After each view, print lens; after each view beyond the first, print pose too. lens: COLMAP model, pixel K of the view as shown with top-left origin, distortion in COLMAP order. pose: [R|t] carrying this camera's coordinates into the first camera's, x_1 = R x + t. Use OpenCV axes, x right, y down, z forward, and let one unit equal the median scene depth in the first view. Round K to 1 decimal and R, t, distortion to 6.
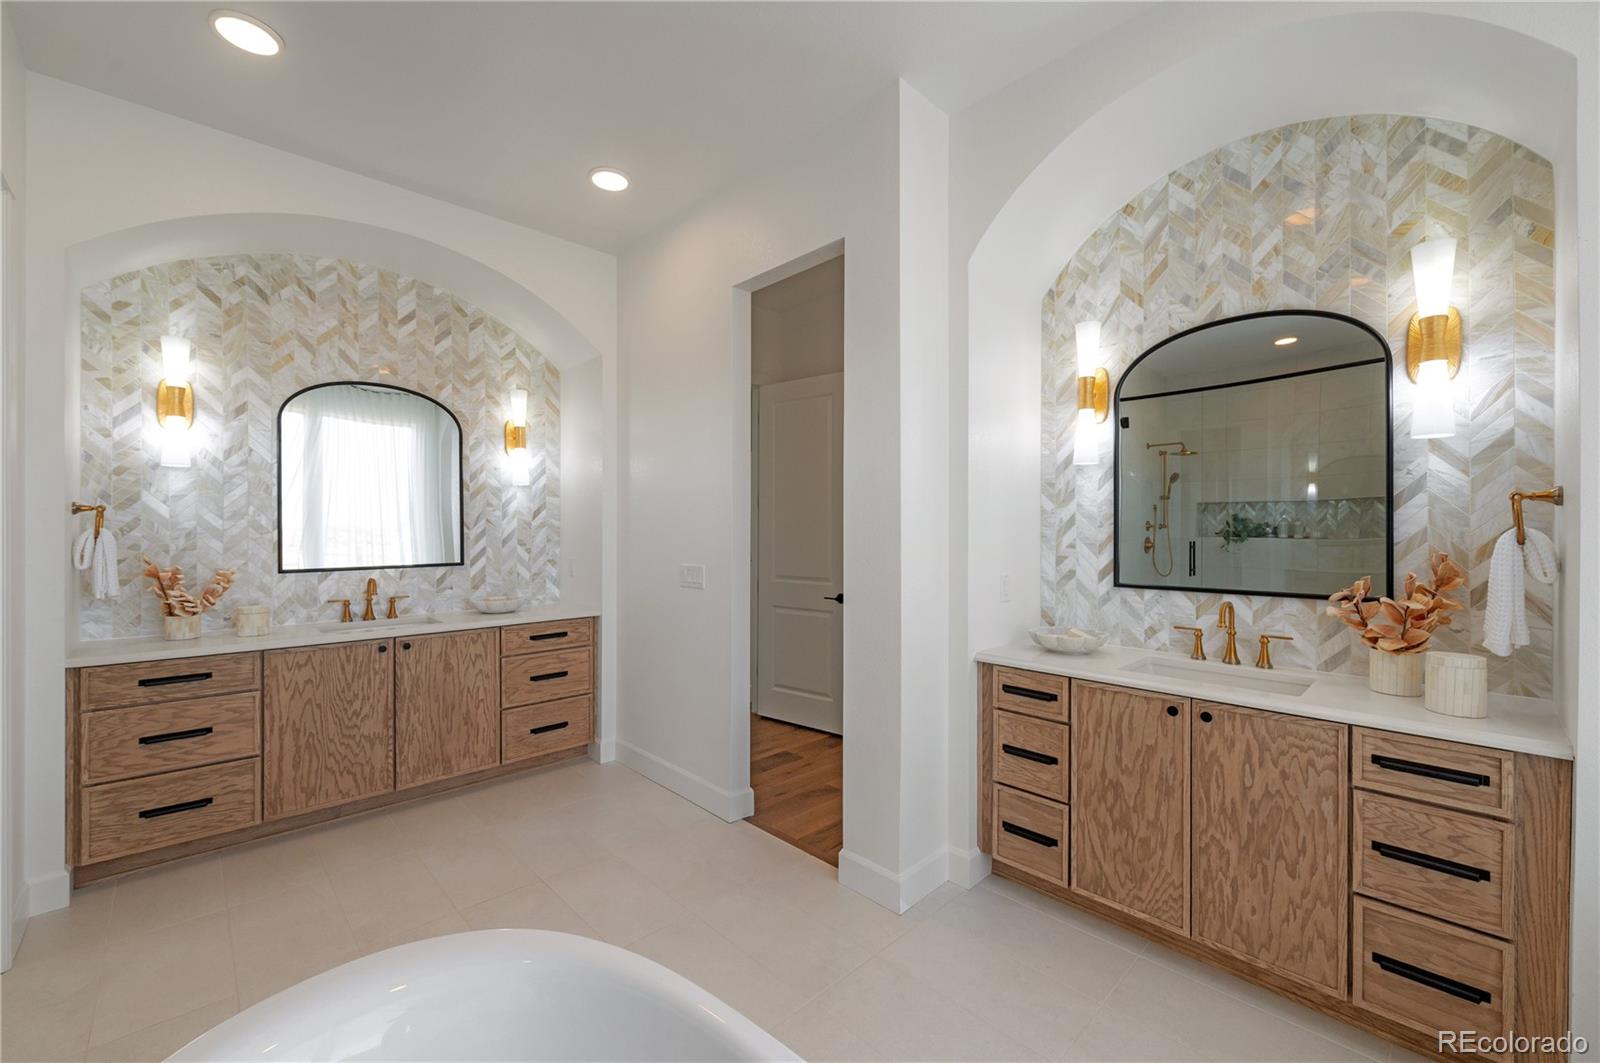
lens RADIAL K [[642.2, 0, 800.2], [0, 642.2, 529.1], [0, 0, 1]] dist [-0.001973, -0.000437]
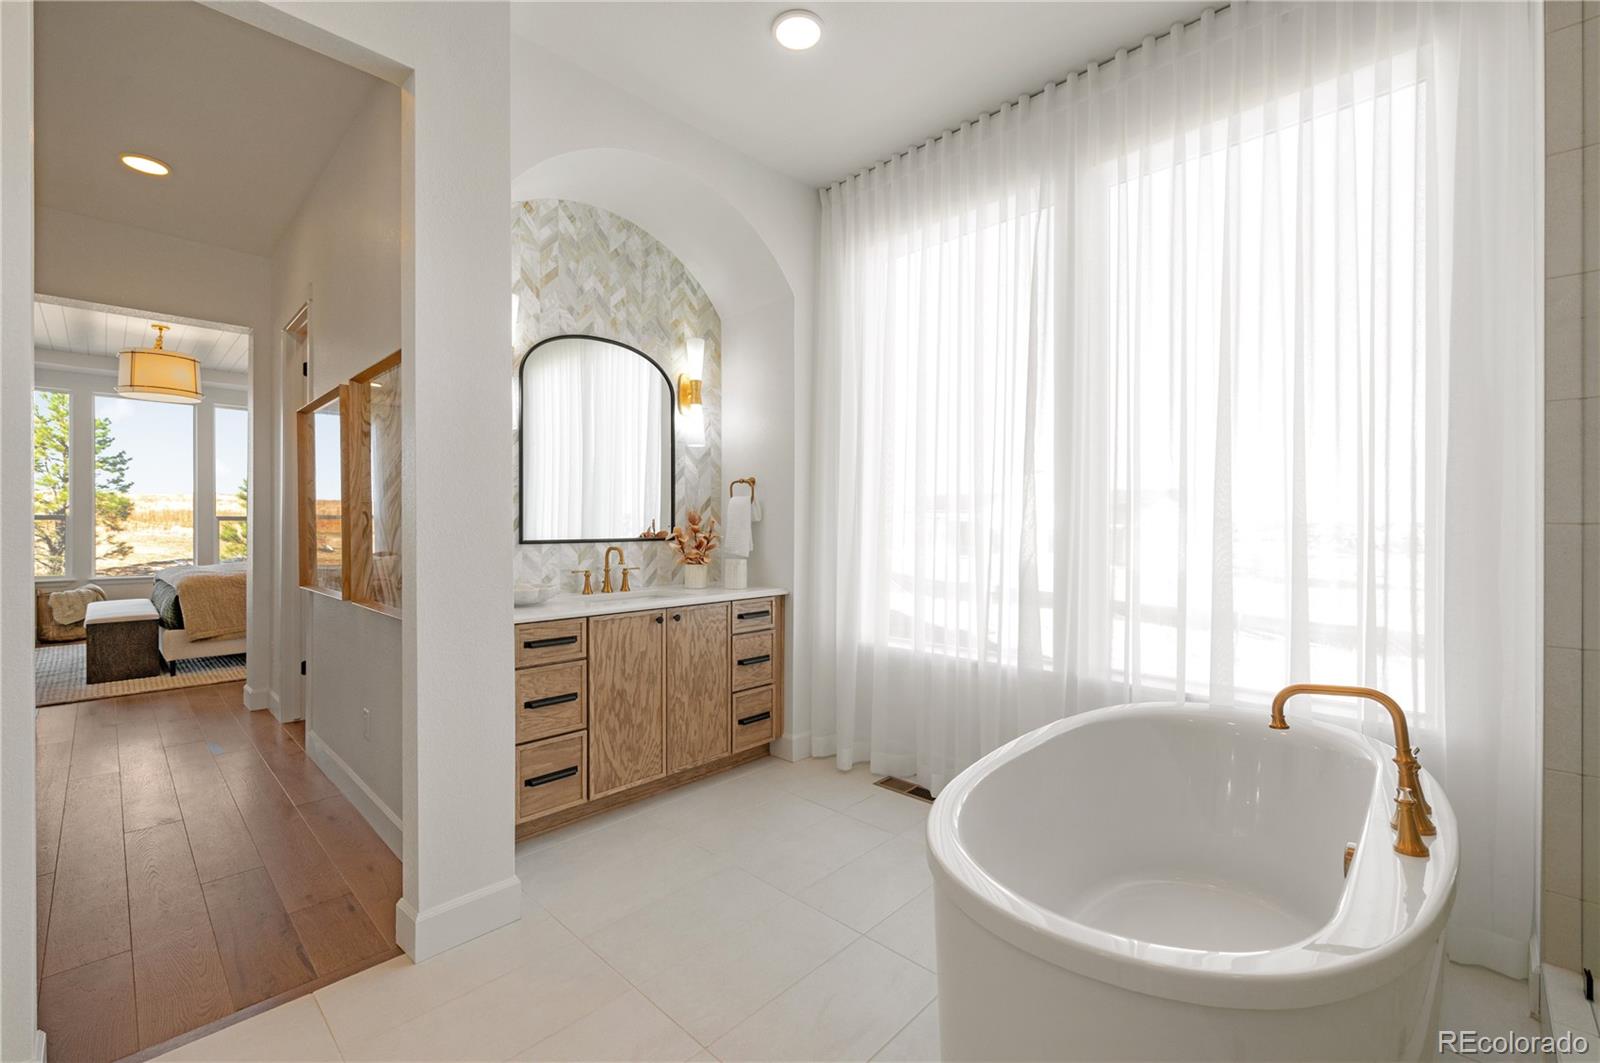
lens RADIAL K [[679.5, 0, 776.2], [0, 679.5, 528.4], [0, 0, 1]] dist [-0.008983, -0.000261]
pose [[-0.033517, -0.005862, 0.999421, -0.854439], [0.002097, 0.999980, 0.005936, 0.071469], [-0.999436, 0.002295, -0.033504, 0.752011]]
